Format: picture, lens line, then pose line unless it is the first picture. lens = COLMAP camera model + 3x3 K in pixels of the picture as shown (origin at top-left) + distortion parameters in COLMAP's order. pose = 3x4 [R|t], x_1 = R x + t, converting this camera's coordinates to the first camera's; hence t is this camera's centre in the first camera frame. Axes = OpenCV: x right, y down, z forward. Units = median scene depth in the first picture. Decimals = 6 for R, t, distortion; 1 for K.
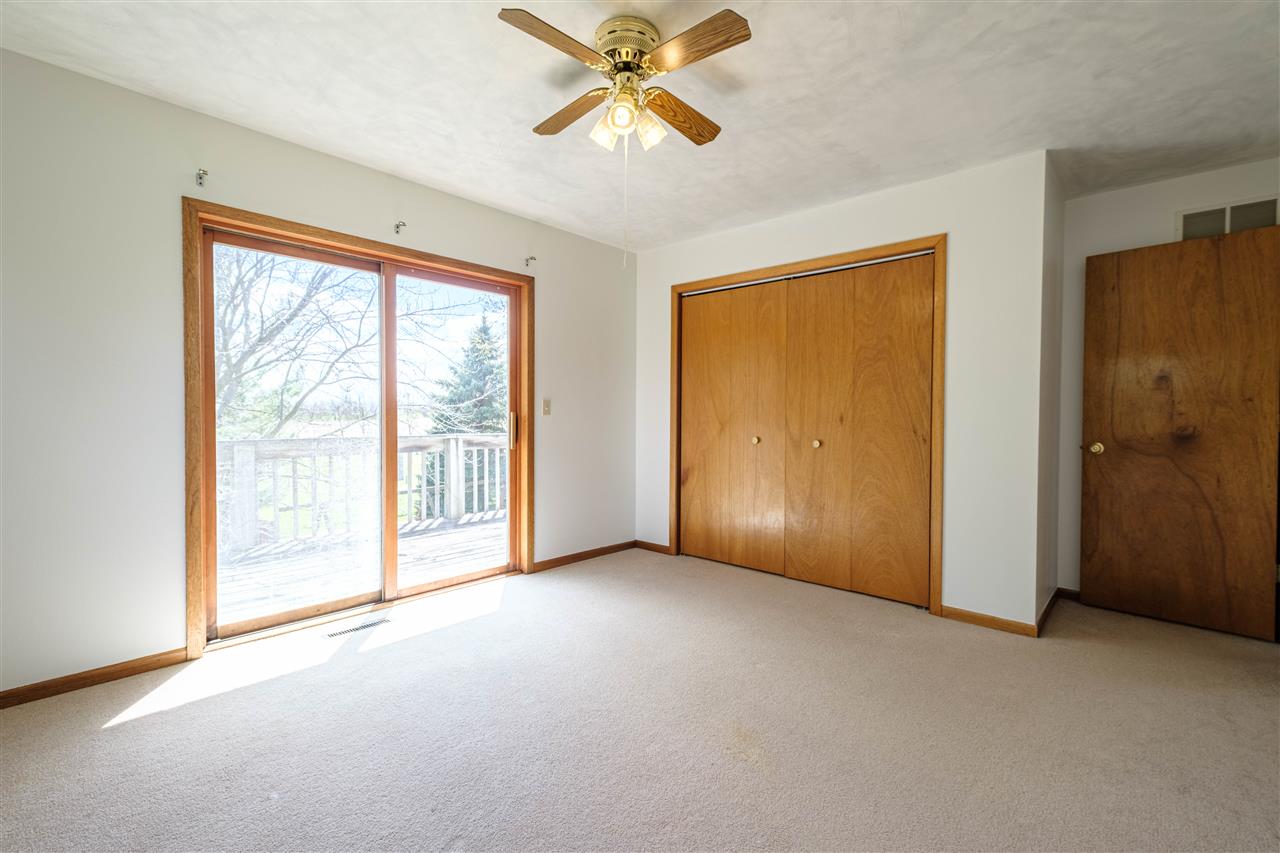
lens RADIAL K [[558.8, 0, 639.4], [0, 558.8, 425.1], [0, 0, 1]] dist [0.025951, -0.002188]
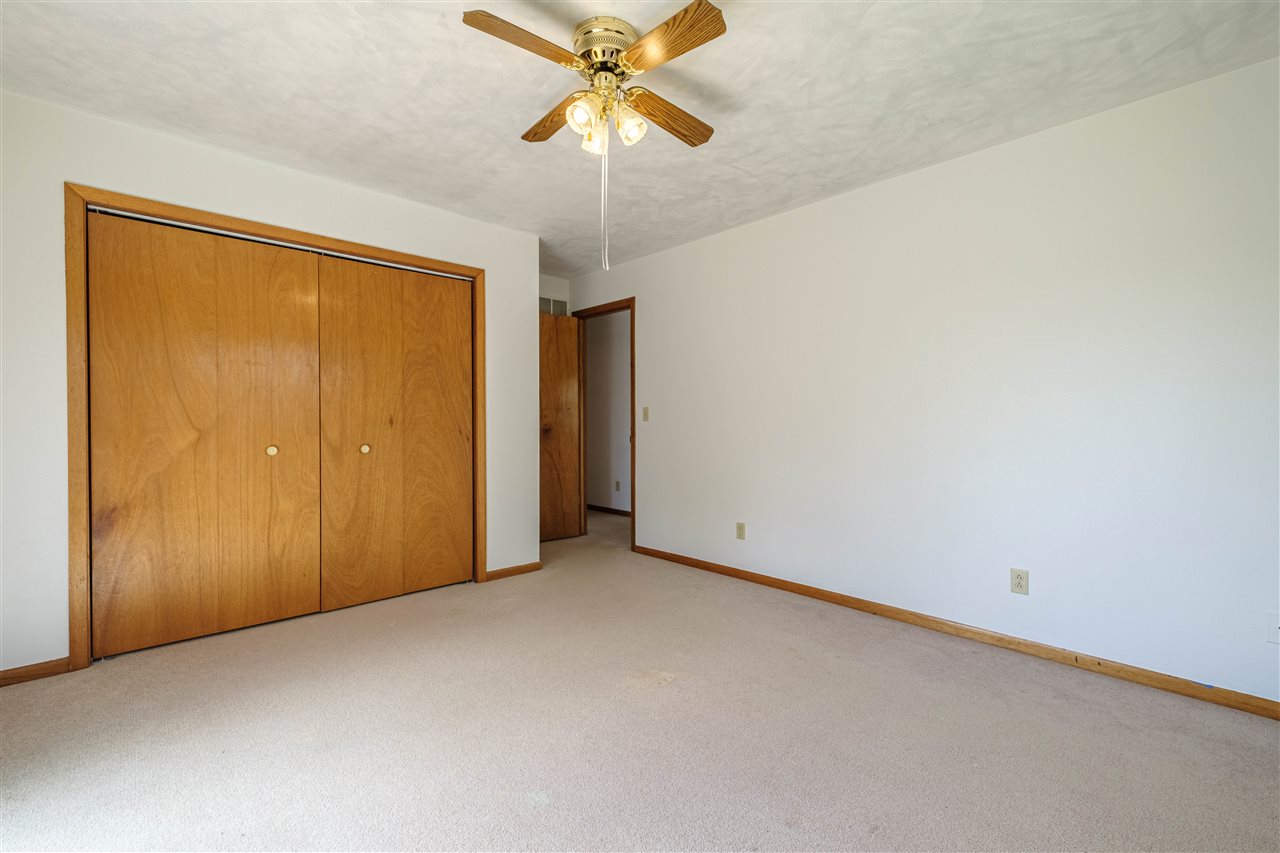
lens RADIAL K [[558.8, 0, 645.2], [0, 558.8, 424.2], [0, 0, 1]] dist [0.025951, -0.002188]
pose [[0.085695, -0.017528, 0.996167, -0.581461], [0.013205, 0.999777, 0.016455, -0.016544], [-0.996234, 0.011744, 0.085907, 0.492741]]
